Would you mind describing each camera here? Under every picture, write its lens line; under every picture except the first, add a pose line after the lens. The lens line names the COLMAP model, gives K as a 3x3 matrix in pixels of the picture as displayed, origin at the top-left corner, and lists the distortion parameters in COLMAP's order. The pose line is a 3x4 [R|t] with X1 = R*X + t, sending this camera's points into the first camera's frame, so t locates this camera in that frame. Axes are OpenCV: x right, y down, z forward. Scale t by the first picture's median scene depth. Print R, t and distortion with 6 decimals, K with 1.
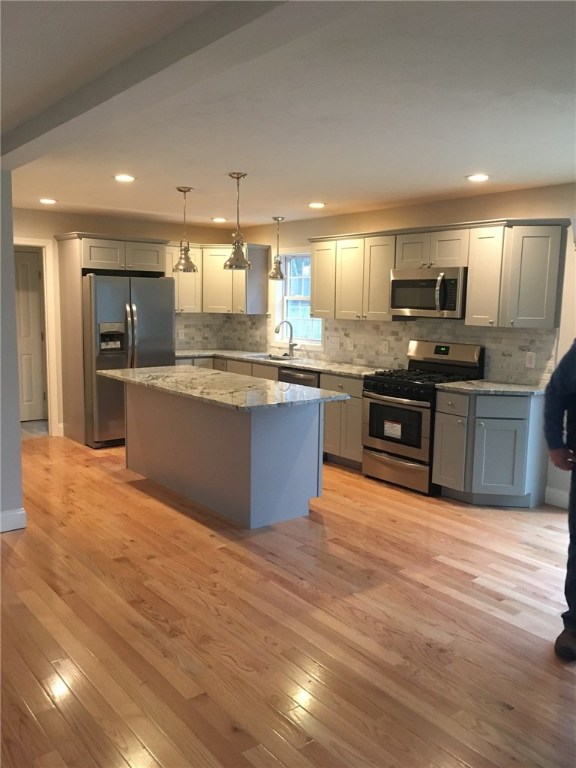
lens RADIAL K [[651.1, 0, 288.0], [0, 651.1, 384.4], [0, 0, 1]] dist [0.039998, -0.021798]
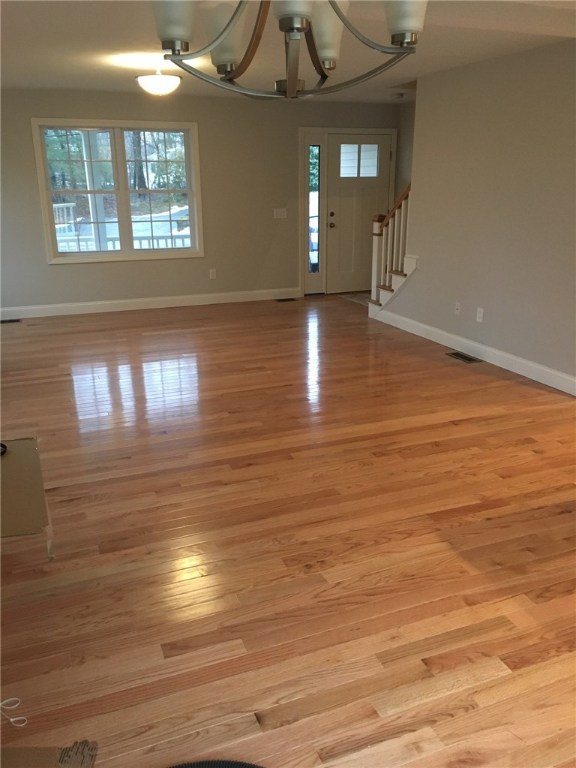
lens RADIAL K [[651.1, 0, 288.1], [0, 651.1, 386.8], [0, 0, 1]] dist [0.039998, -0.021798]
pose [[-0.266530, 0.288281, -0.919704, 0.536773], [-0.126952, 0.935407, 0.329994, -0.071687], [0.955429, 0.204712, -0.212716, 0.586524]]
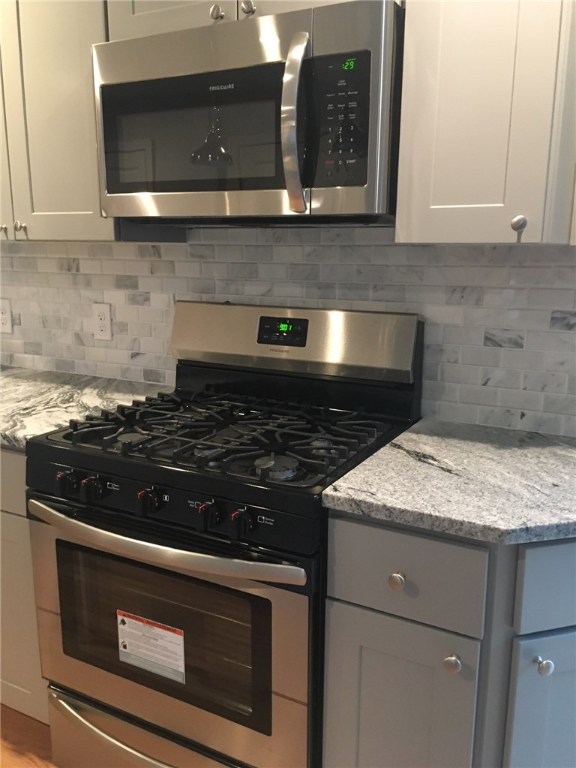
lens RADIAL K [[651.1, 0, 292.5], [0, 651.1, 384.2], [0, 0, 1]] dist [0.039998, -0.021798]
pose [[0.912690, -0.090301, 0.398550, 0.112079], [0.059103, 0.994195, 0.089911, -0.055476], [-0.404355, -0.058505, 0.912729, 0.713118]]
